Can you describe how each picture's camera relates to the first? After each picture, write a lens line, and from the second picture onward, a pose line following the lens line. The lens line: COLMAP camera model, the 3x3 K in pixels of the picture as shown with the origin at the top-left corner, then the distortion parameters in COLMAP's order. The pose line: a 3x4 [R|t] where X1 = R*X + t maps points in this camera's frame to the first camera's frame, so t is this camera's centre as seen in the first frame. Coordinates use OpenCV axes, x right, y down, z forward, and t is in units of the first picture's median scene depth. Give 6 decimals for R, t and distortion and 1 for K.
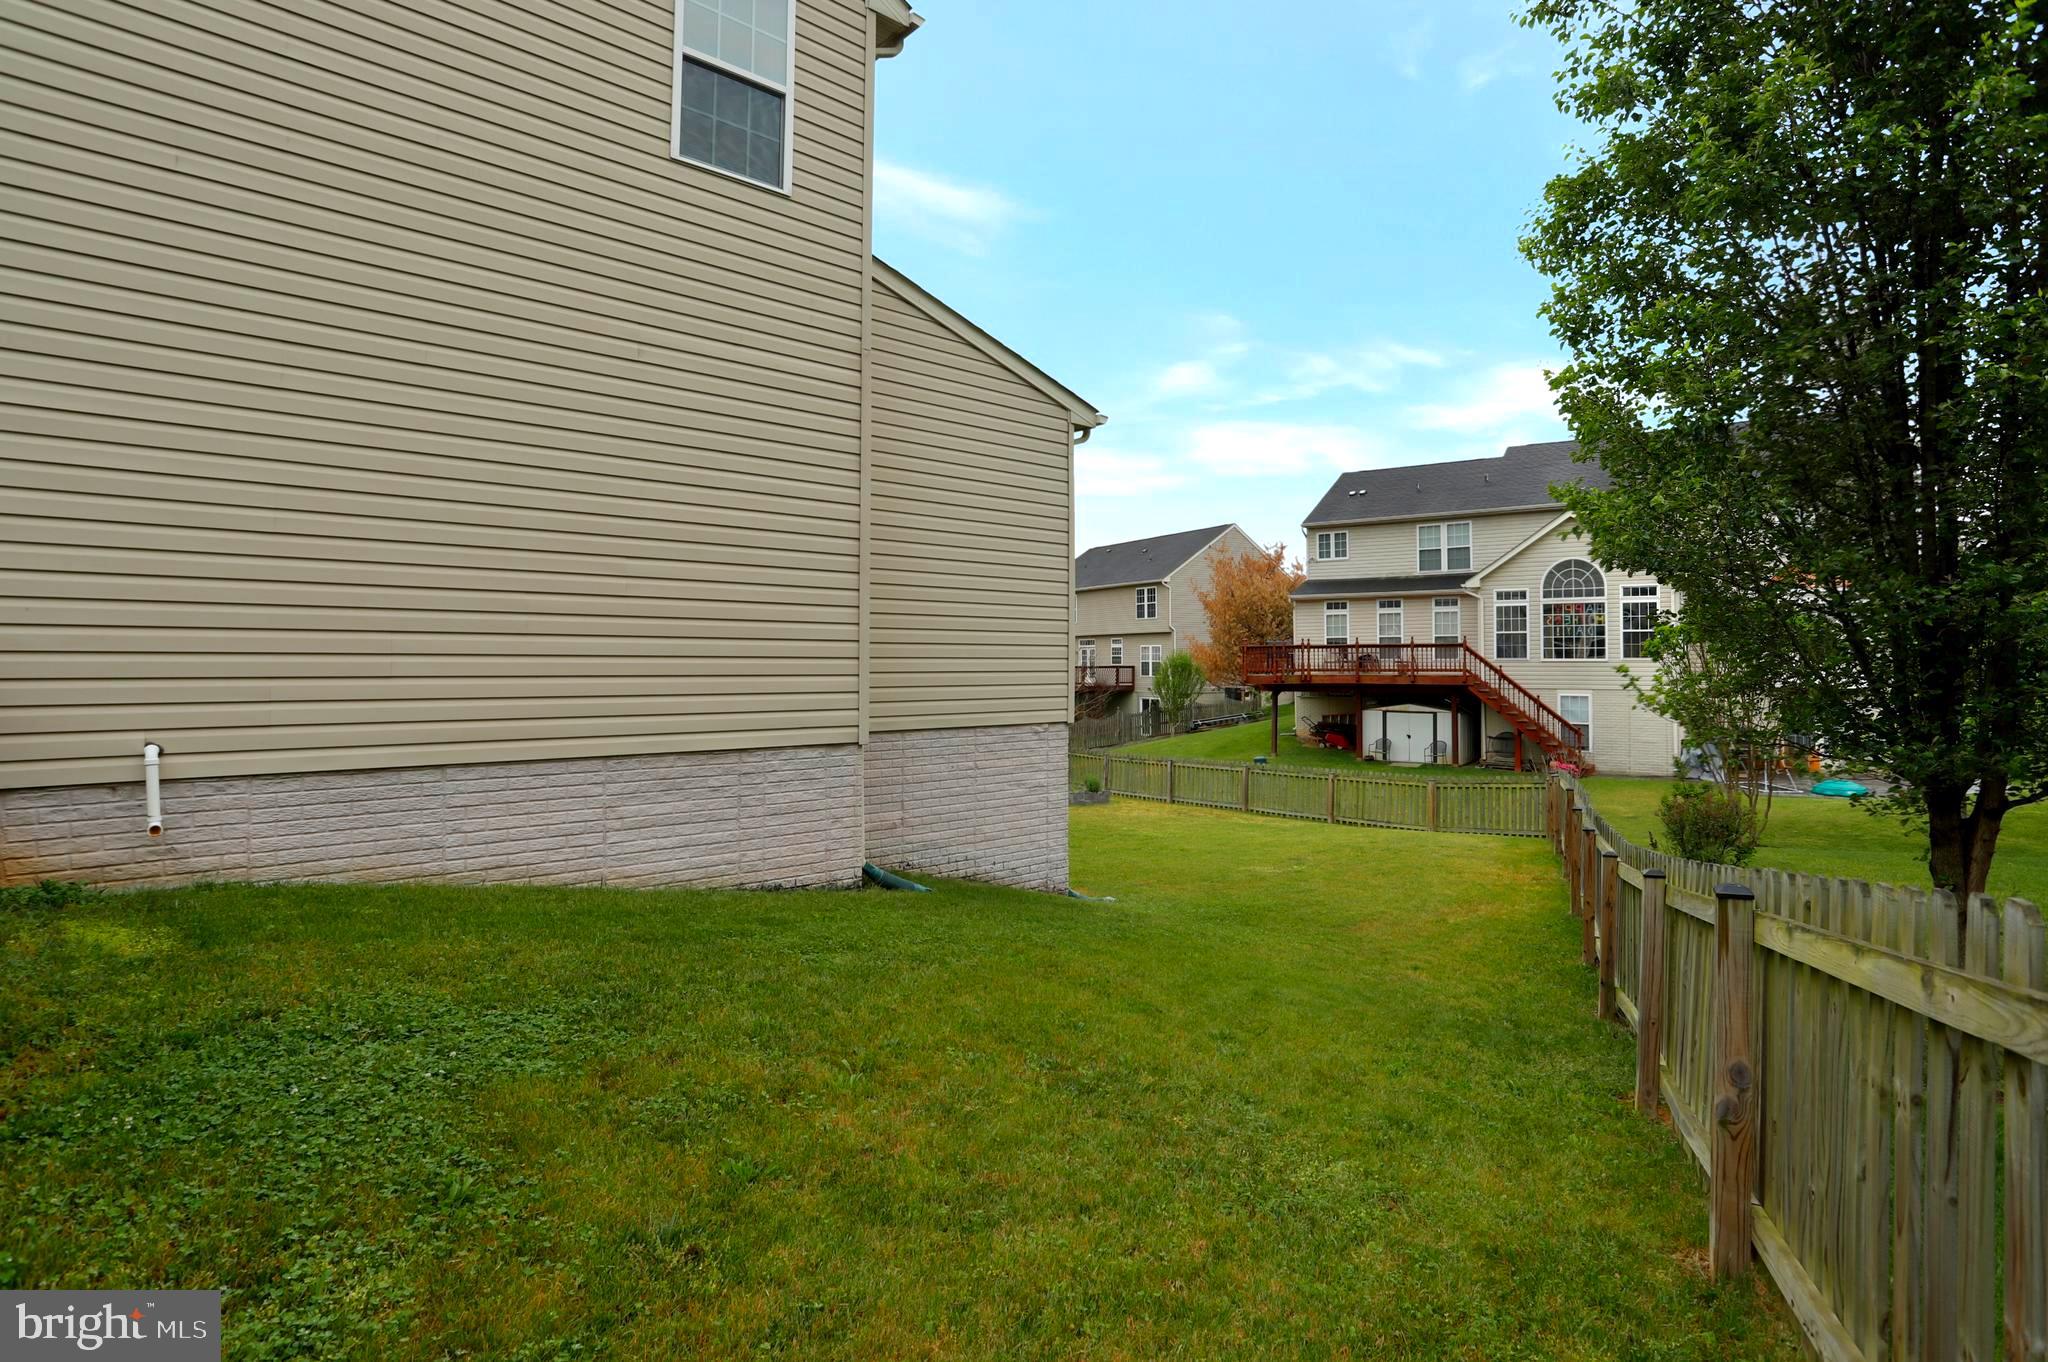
lens RADIAL K [[1016.4, 0, 1034.9], [0, 1016.4, 669.7], [0, 0, 1]] dist [-0.062829, 0.026640]
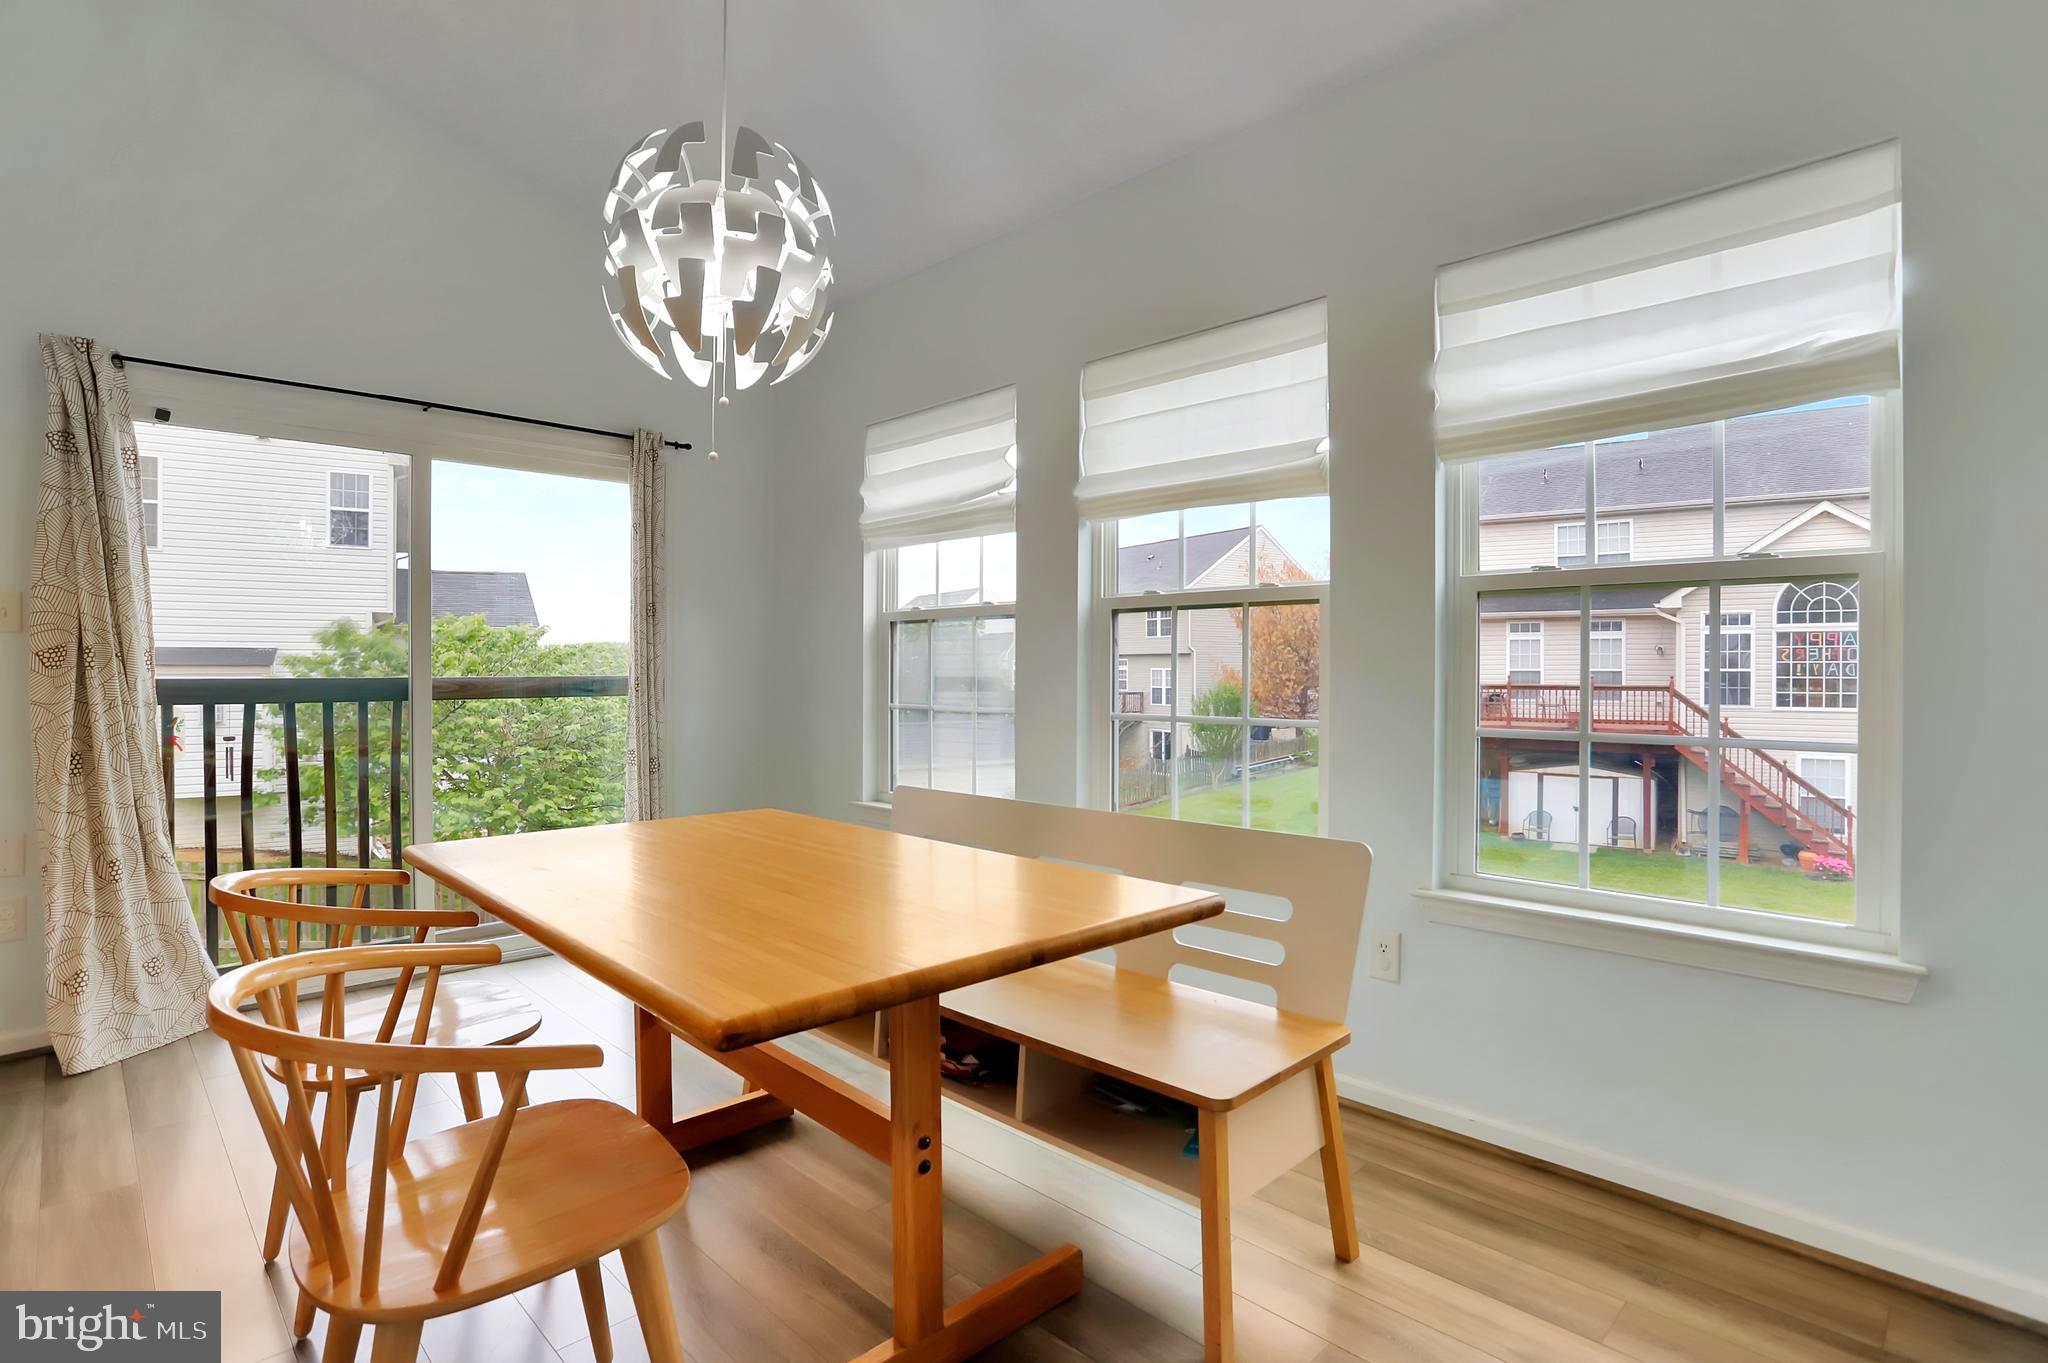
lens RADIAL K [[1021.9, 0, 1028.3], [0, 1021.9, 680.9], [0, 0, 1]] dist [-0.060087, 0.028033]
pose [[0.999244, 0.004276, 0.038651, -0.061339], [-0.004356, 0.999989, 0.001981, -0.028668], [-0.038642, -0.002148, 0.999251, 0.294848]]
